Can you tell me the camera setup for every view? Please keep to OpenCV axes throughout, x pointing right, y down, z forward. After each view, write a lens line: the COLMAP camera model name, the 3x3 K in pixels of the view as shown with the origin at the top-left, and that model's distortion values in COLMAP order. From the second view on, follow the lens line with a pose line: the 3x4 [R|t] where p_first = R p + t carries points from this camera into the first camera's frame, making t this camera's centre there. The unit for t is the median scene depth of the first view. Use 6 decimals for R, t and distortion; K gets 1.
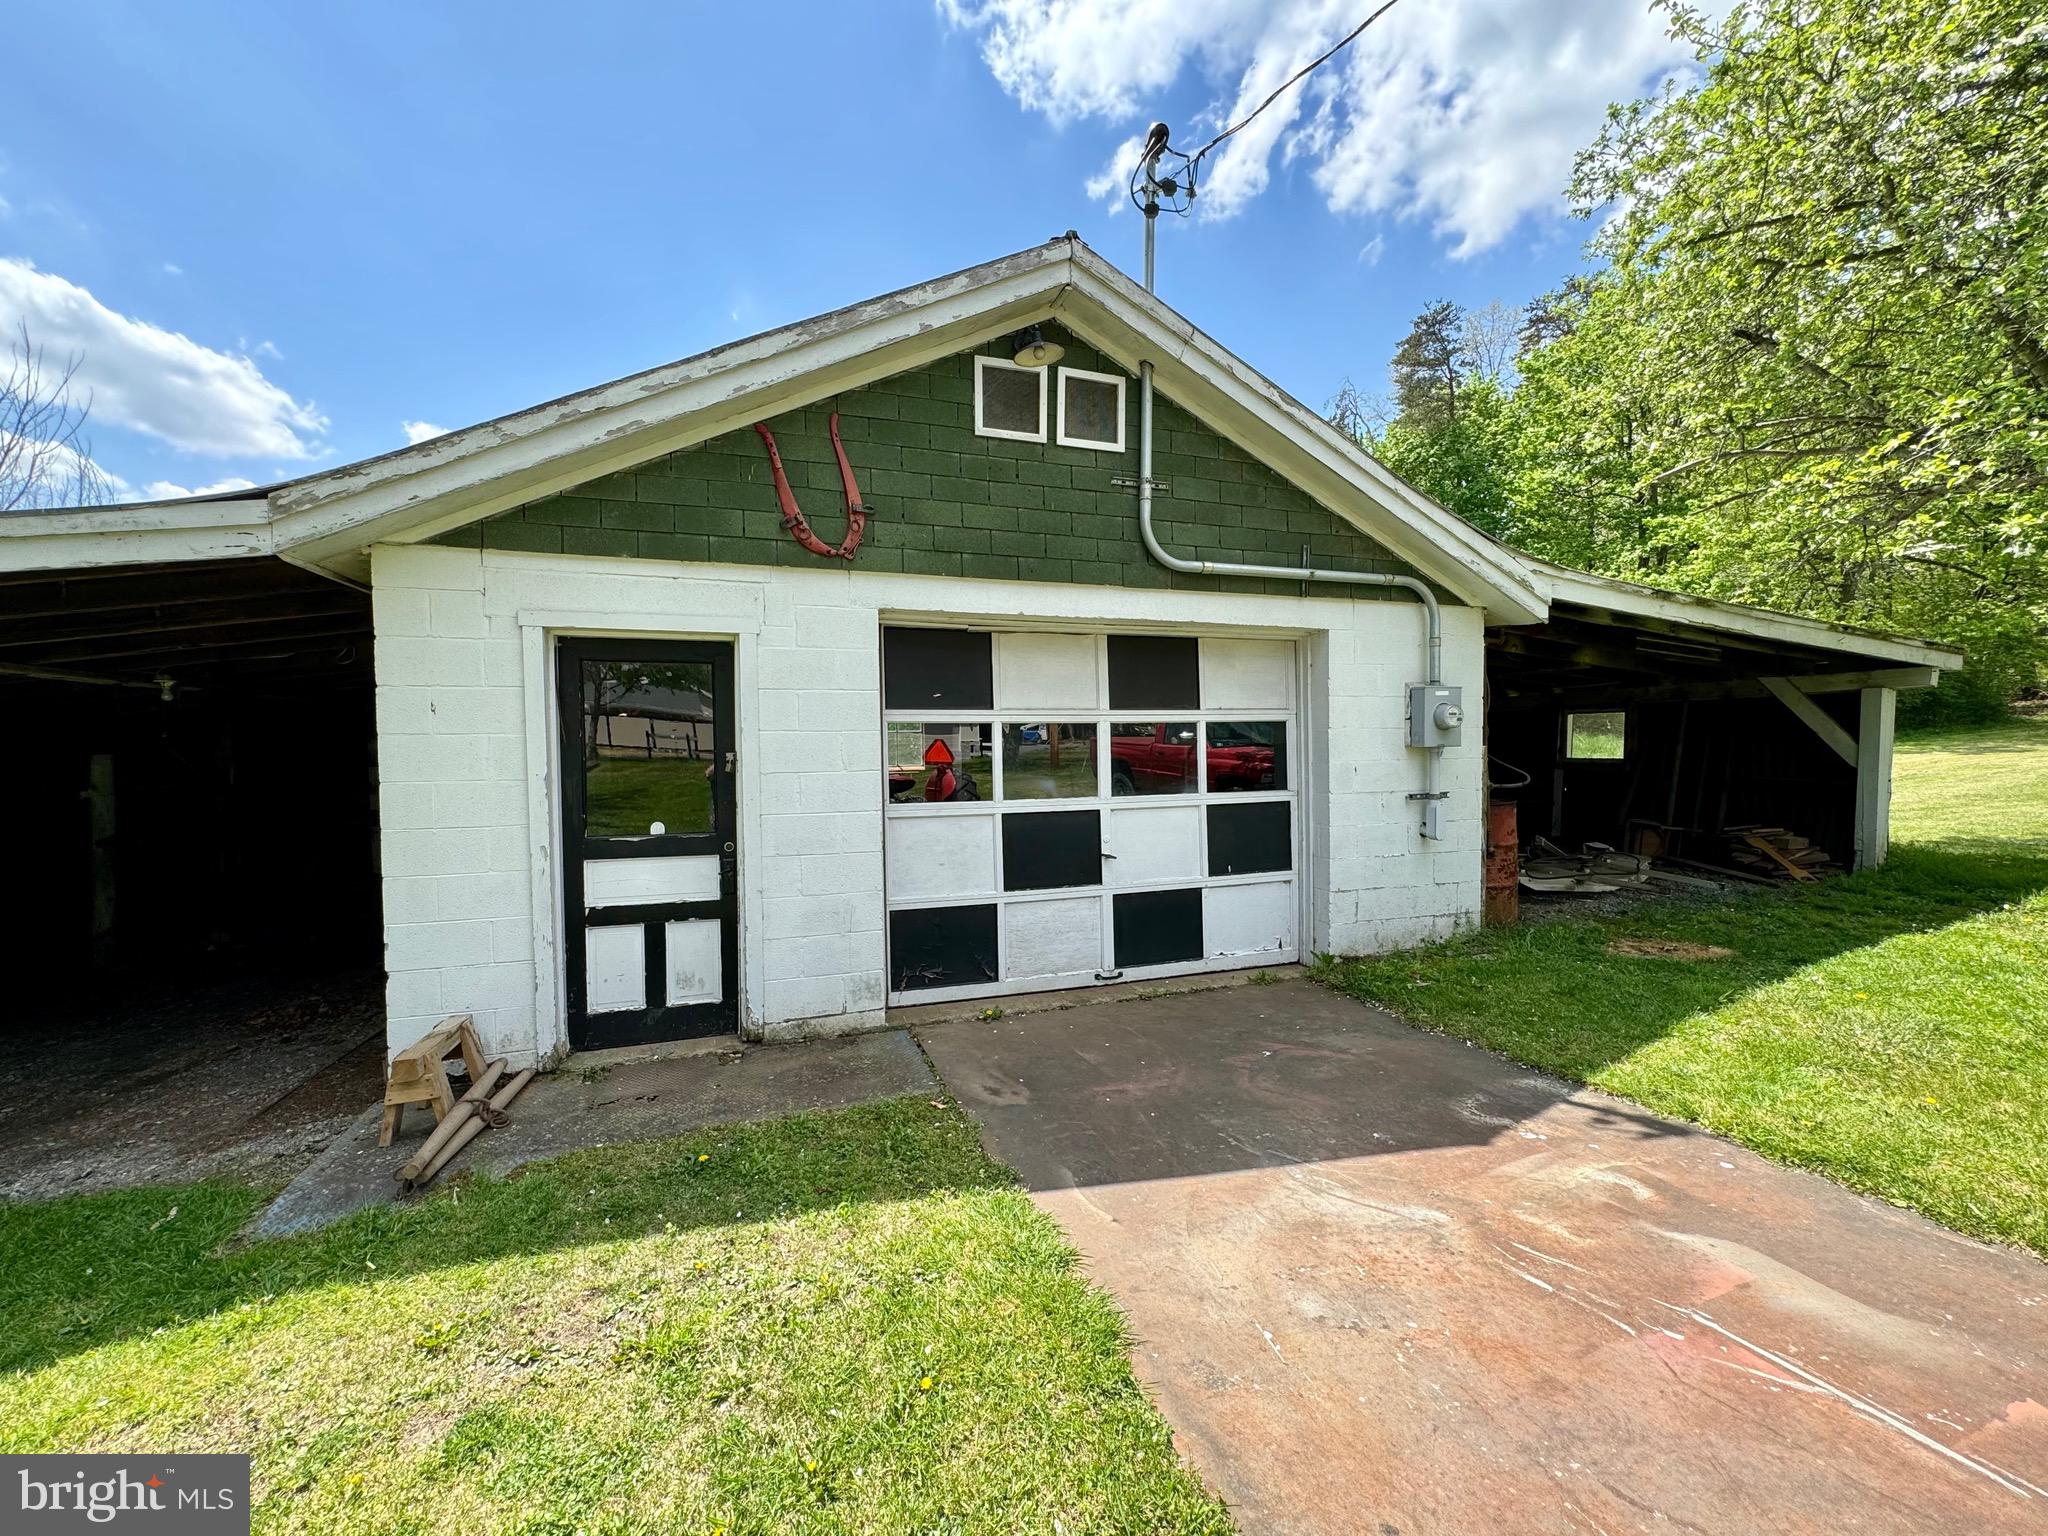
lens RADIAL K [[822.8, 0, 1017.4], [0, 822.8, 765.8], [0, 0, 1]] dist [0.000254, 0.000277]
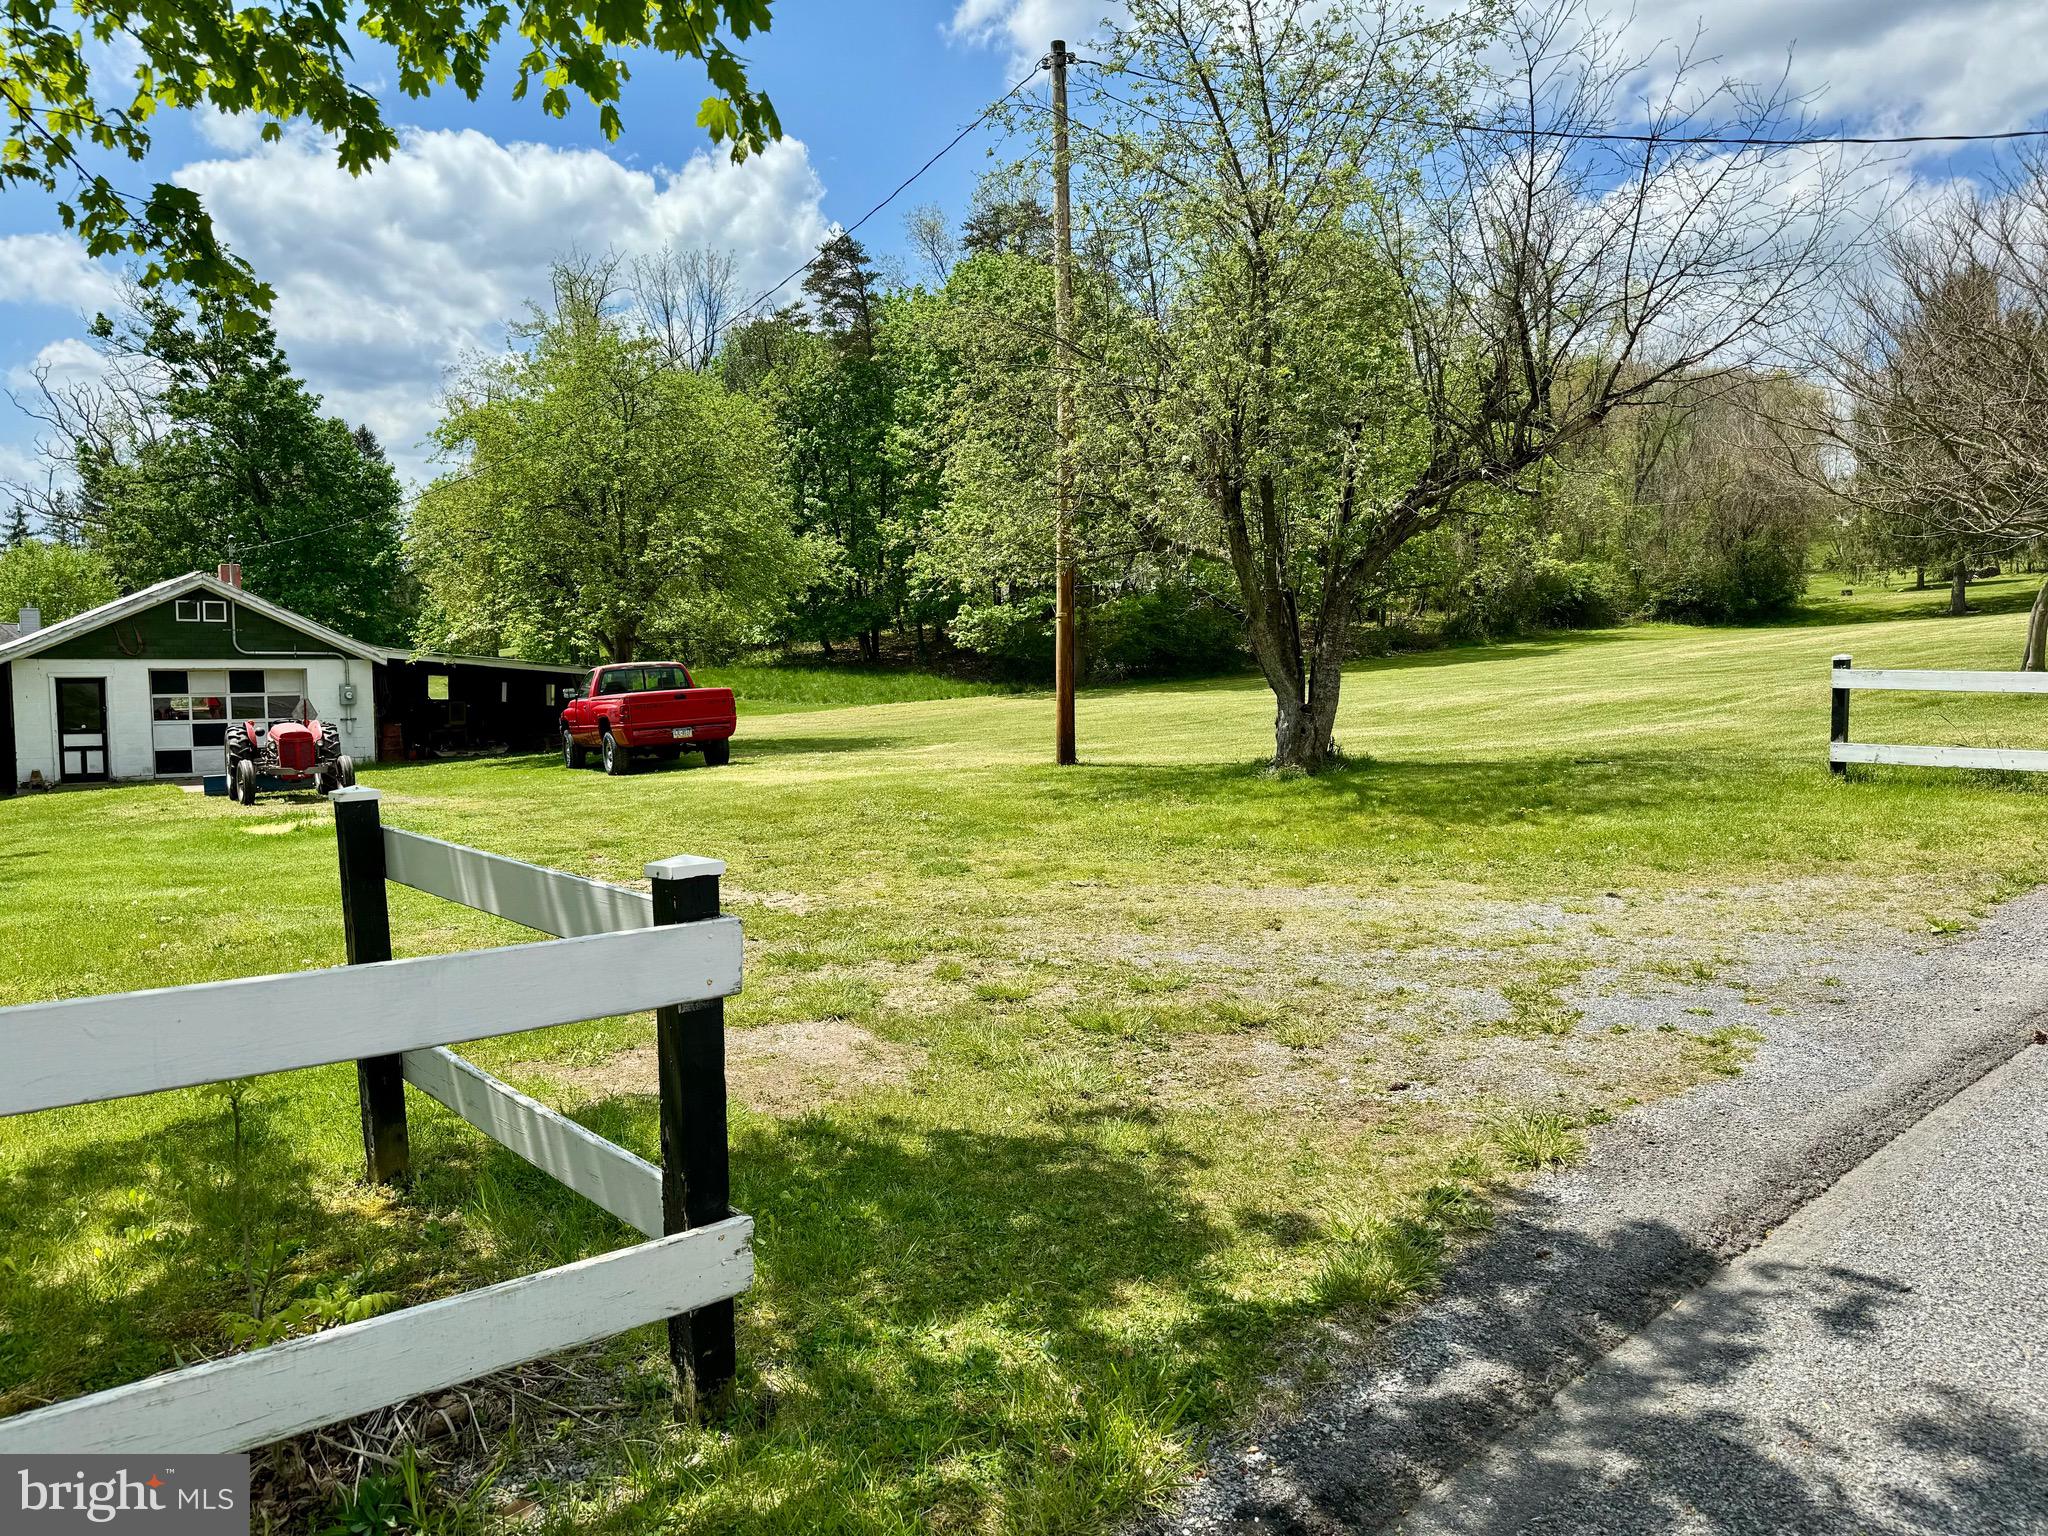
lens RADIAL K [[1453.9, 0, 1005.4], [0, 1453.9, 772.3], [0, 0, 1]] dist [0.102524, -0.128751]
pose [[0.959368, -0.013710, 0.281823, 1.647836], [0.001138, 0.998999, 0.044723, -0.013959], [-0.282154, -0.042585, 0.958423, -6.513076]]
